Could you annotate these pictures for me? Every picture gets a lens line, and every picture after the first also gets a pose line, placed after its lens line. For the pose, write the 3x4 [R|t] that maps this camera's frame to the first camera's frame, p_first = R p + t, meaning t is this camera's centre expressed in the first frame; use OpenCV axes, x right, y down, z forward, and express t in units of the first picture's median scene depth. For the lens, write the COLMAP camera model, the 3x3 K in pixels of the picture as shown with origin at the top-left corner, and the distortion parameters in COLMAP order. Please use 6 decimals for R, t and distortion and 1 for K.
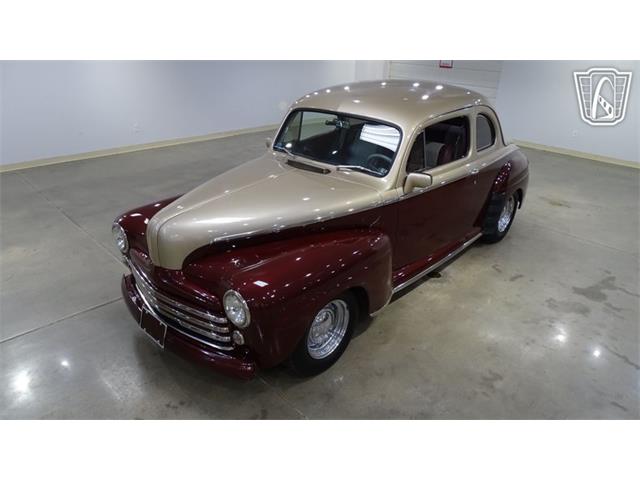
lens RADIAL K [[451.4, 0, 317.2], [0, 451.4, 236.1], [0, 0, 1]] dist [-0.008041, 0.005495]
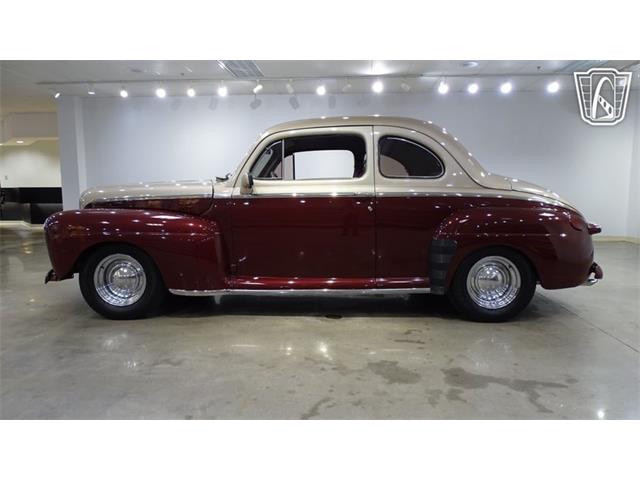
lens RADIAL K [[451.4, 0, 321.5], [0, 451.4, 239.3], [0, 0, 1]] dist [-0.008041, 0.005495]
pose [[0.662306, 0.057952, -0.746989, 0.961305], [-0.304678, 0.931678, -0.197858, 0.137450], [0.684487, 0.358634, 0.634712, 0.432607]]
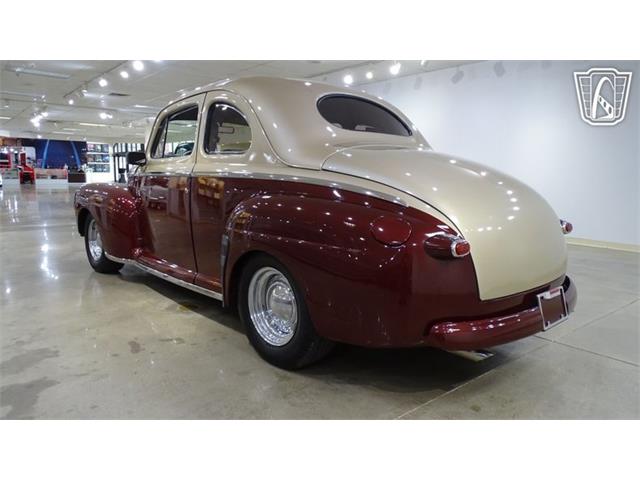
lens RADIAL K [[451.4, 0, 321.0], [0, 451.4, 238.4], [0, 0, 1]] dist [-0.008041, 0.005495]
pose [[-0.073209, 0.115156, -0.990646, 1.107427], [-0.442004, 0.886684, 0.135736, -0.253079], [0.894021, 0.447807, -0.014014, 1.283569]]
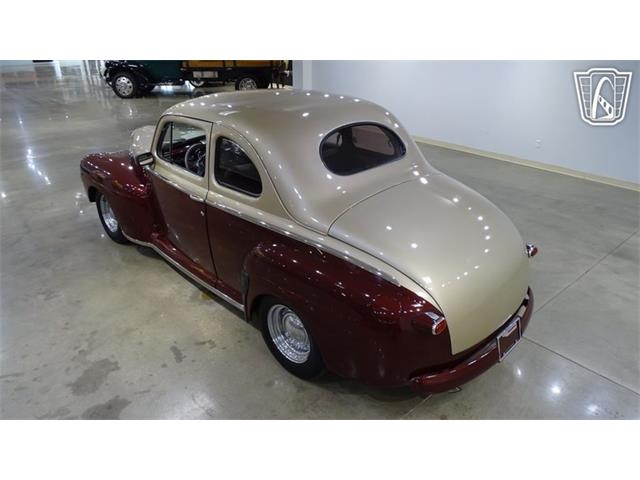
lens RADIAL K [[451.4, 0, 319.4], [0, 451.4, 239.8], [0, 0, 1]] dist [-0.008041, 0.005495]
pose [[-0.041910, 0.404941, -0.913382, 1.147913], [-0.429036, 0.818314, 0.382479, -0.500282], [0.902315, 0.407903, 0.139439, 1.134881]]
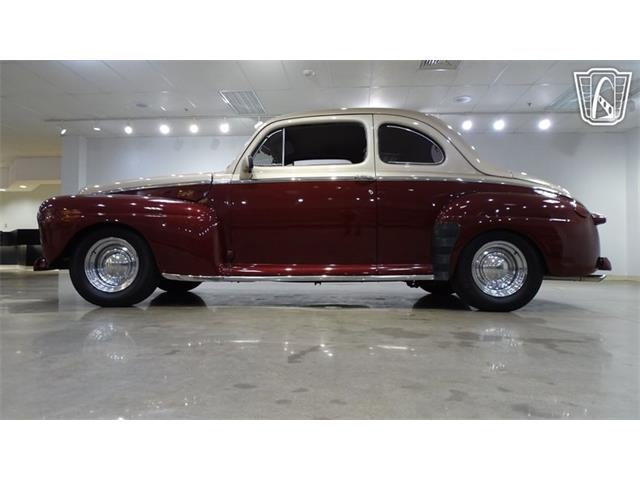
lens RADIAL K [[451.4, 0, 318.4], [0, 451.4, 239.2], [0, 0, 1]] dist [-0.008041, 0.005495]
pose [[0.663117, -0.046252, -0.747085, 0.941767], [-0.312264, 0.889994, -0.332267, 0.279061], [0.680270, 0.453619, 0.575727, 0.506934]]
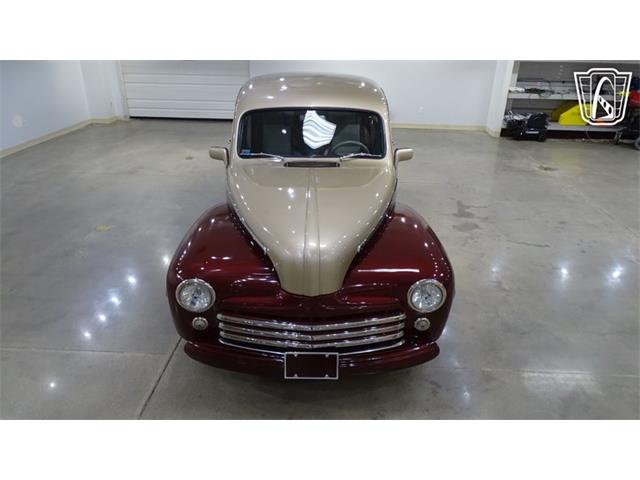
lens RADIAL K [[451.4, 0, 319.5], [0, 451.4, 241.5], [0, 0, 1]] dist [-0.008041, 0.005495]
pose [[0.730236, -0.307475, 0.610094, -0.609465], [0.293699, 0.947555, 0.126014, -0.103241], [-0.616844, 0.087164, 0.782244, 0.207493]]
